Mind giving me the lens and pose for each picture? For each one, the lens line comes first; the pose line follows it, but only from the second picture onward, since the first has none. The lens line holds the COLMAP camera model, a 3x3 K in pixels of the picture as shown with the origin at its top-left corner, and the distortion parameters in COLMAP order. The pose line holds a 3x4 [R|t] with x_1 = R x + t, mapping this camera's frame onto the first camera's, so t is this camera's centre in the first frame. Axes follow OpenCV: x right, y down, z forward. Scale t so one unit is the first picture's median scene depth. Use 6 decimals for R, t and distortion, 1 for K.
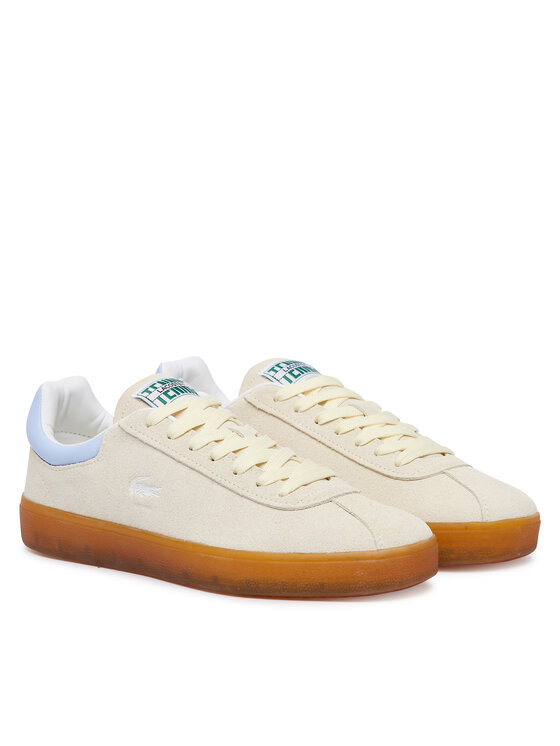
lens RADIAL K [[2061.9, 0, 280.1], [0, 2061.9, 373.1], [0, 0, 1]] dist [-0.081067, 0.000000]
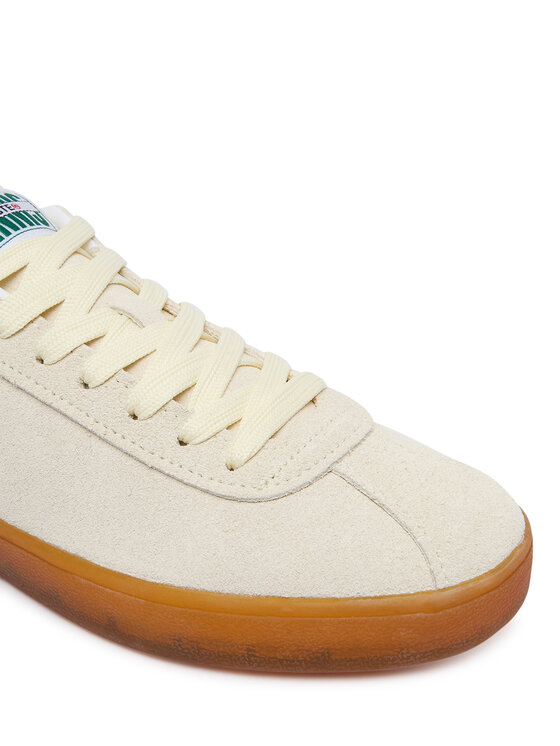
lens RADIAL K [[844.2, 0, 279.4], [0, 844.2, 372.3], [0, 0, 1]] dist [0.013389, 0.000000]
pose [[0.988983, -0.075238, 0.127484, -0.012025], [0.020038, 0.921317, 0.388295, -0.040376], [-0.146668, -0.381463, 0.912674, 0.811321]]
